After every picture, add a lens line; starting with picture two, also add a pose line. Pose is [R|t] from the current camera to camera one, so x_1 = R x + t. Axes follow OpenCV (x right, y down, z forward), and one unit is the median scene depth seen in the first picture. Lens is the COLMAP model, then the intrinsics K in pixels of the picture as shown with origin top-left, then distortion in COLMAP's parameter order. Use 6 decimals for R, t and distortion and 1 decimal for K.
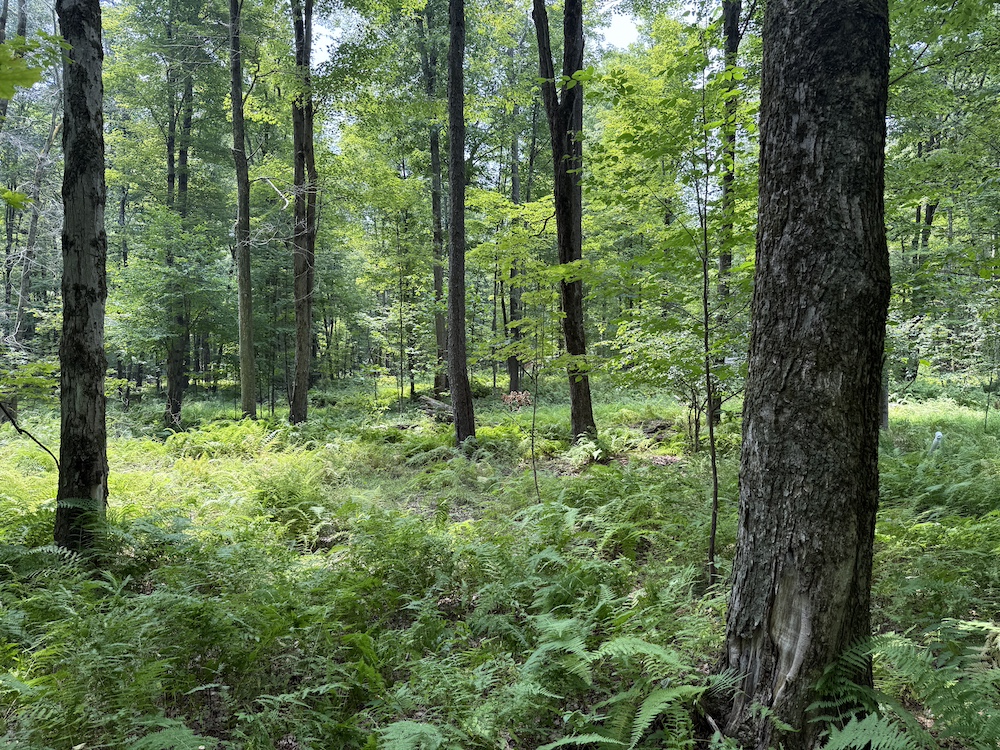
lens RADIAL K [[728.1, 0, 500.0], [0, 728.1, 375.0], [0, 0, 1]] dist [0.062498, -0.074549]
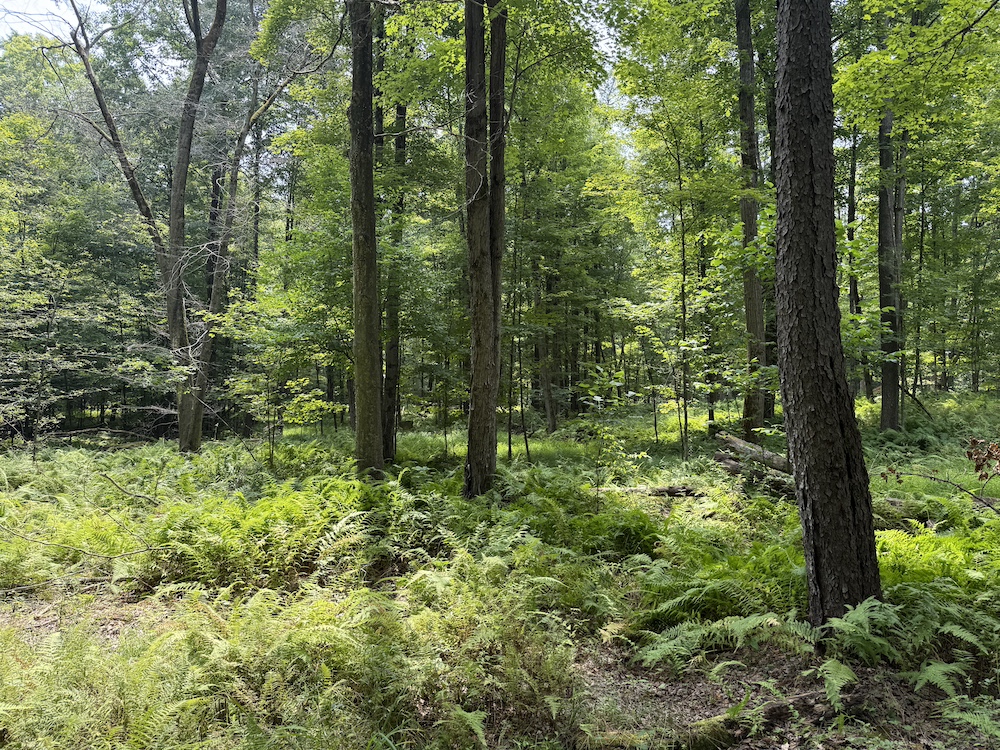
lens RADIAL K [[728.1, 0, 500.0], [0, 728.1, 375.0], [0, 0, 1]] dist [0.062498, -0.074549]
pose [[0.913674, -0.012711, -0.406249, -0.038503], [-0.003770, 0.999203, -0.039744, 0.008948], [0.406431, 0.037844, 0.912898, 0.490847]]
